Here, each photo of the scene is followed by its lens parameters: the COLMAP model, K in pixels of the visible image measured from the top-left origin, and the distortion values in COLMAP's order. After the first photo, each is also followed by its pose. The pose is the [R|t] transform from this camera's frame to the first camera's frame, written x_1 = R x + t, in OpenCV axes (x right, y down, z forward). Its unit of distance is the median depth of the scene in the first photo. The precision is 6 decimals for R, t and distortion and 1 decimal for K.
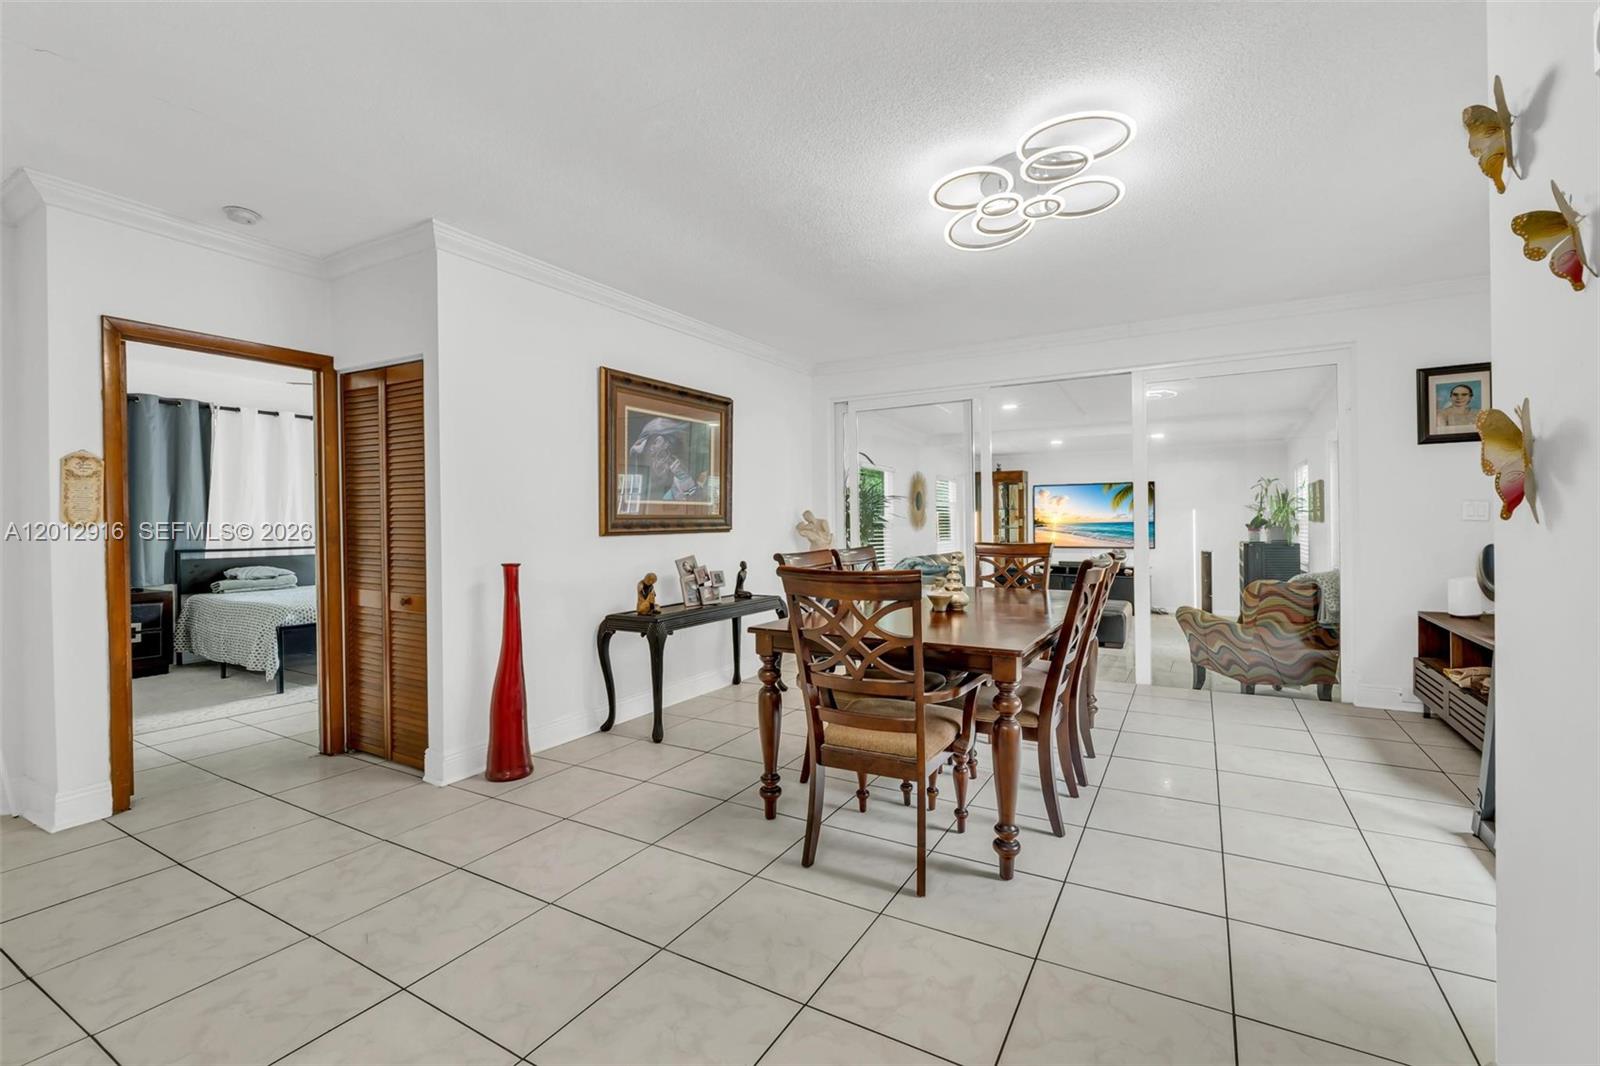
lens RADIAL K [[682.8, 0, 799.5], [0, 682.8, 523.9], [0, 0, 1]] dist [-0.007865, -0.000990]
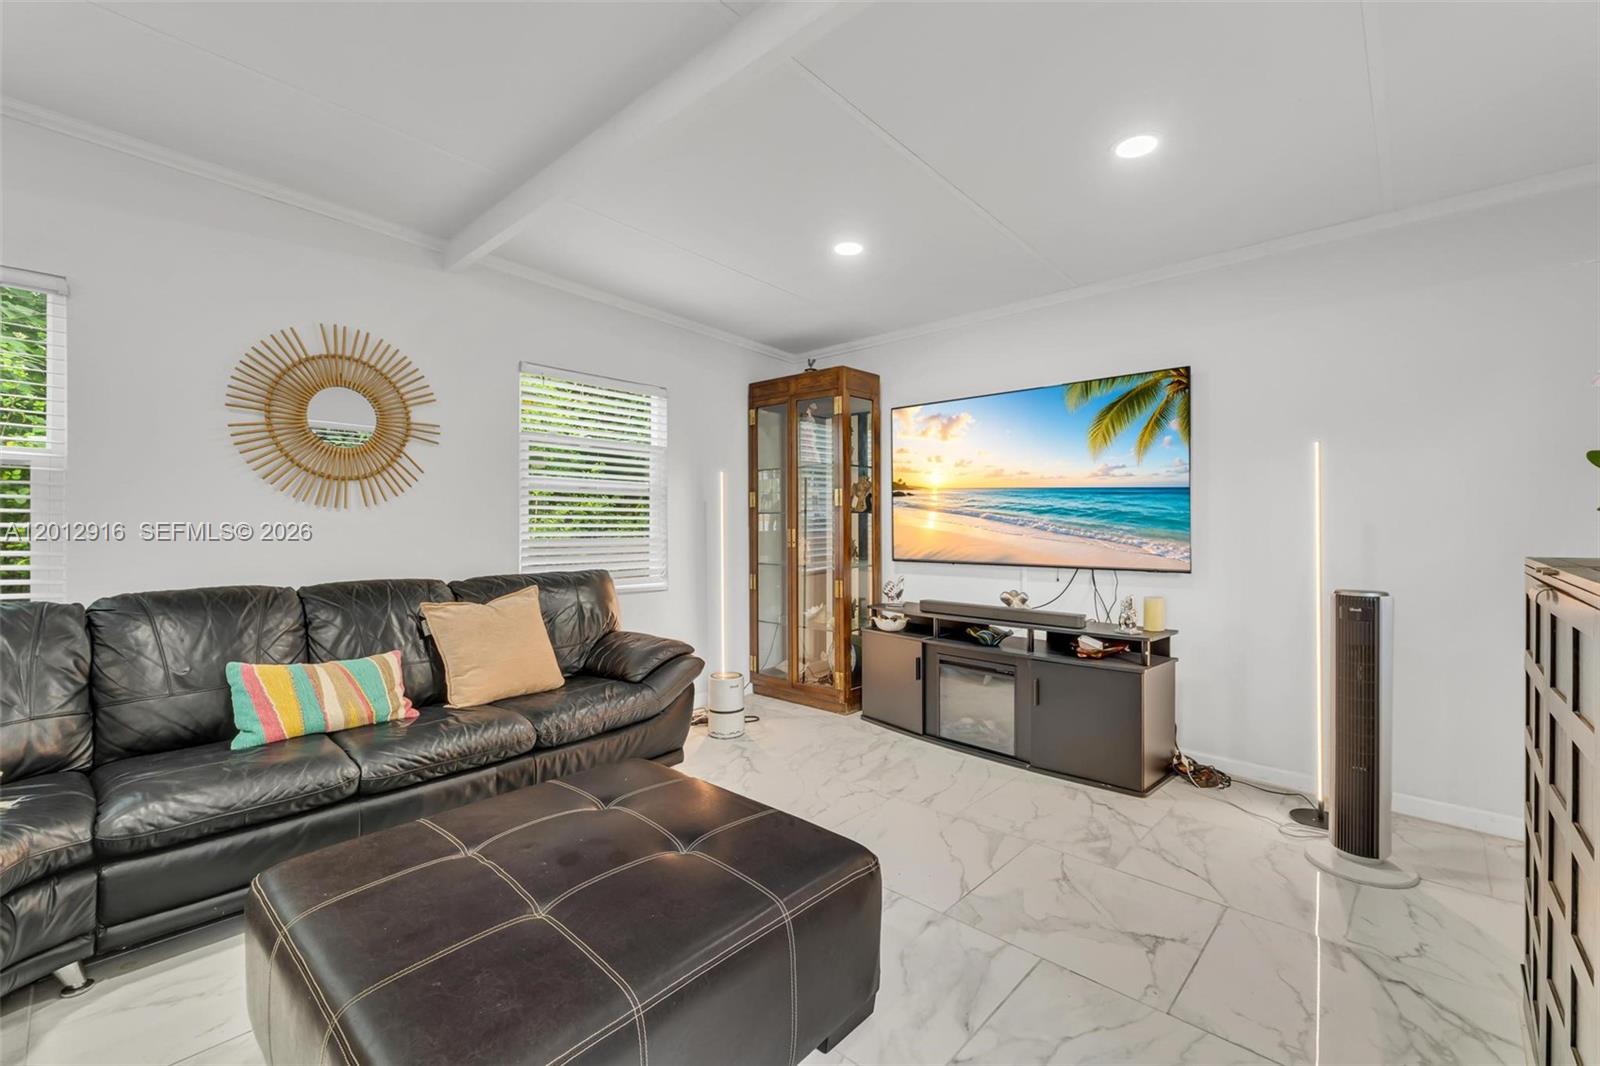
lens RADIAL K [[682.8, 0, 796.4], [0, 682.8, 541.5], [0, 0, 1]] dist [-0.007865, -0.000990]
pose [[0.974762, 0.007753, -0.223111, 0.708505], [-0.002657, 0.999729, 0.023131, 0.027647], [0.223230, -0.021955, 0.974519, 1.129407]]
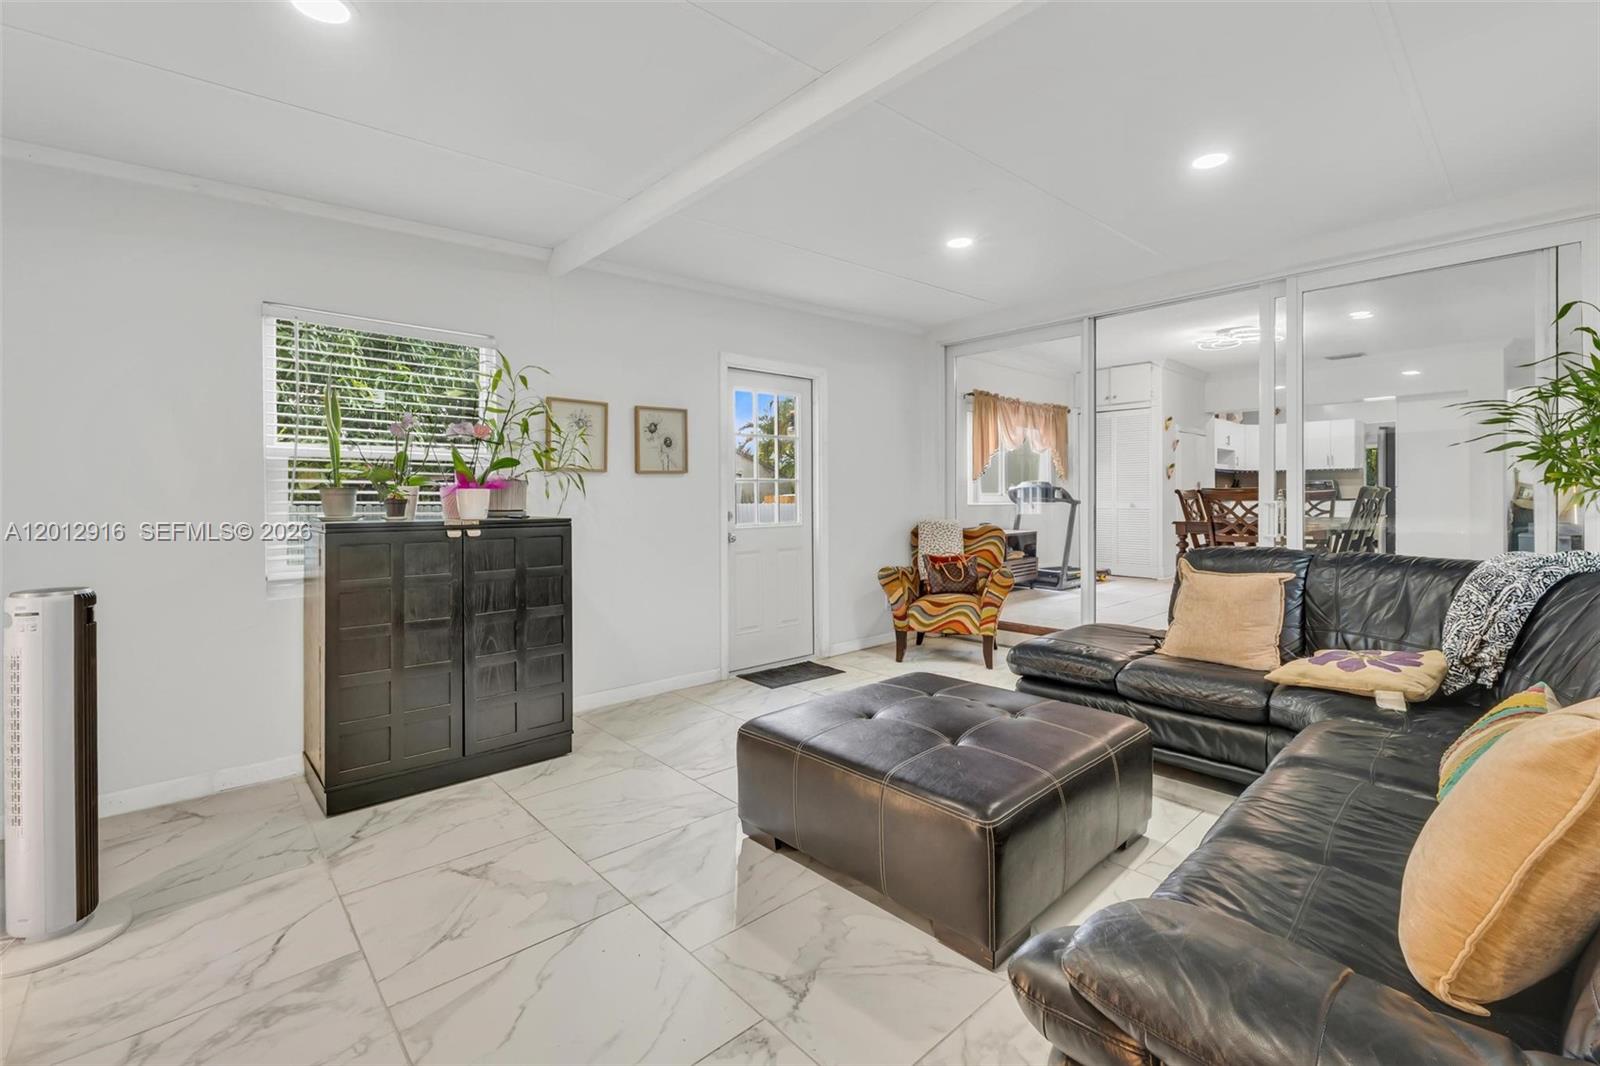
lens RADIAL K [[682.8, 0, 813.4], [0, 682.8, 500.0], [0, 0, 1]] dist [-0.007865, -0.000990]
pose [[-0.960091, 0.001684, 0.279682, 0.520056], [0.001707, 0.999999, -0.000162, 0.023390], [-0.279682, 0.000321, -0.960093, 1.786642]]
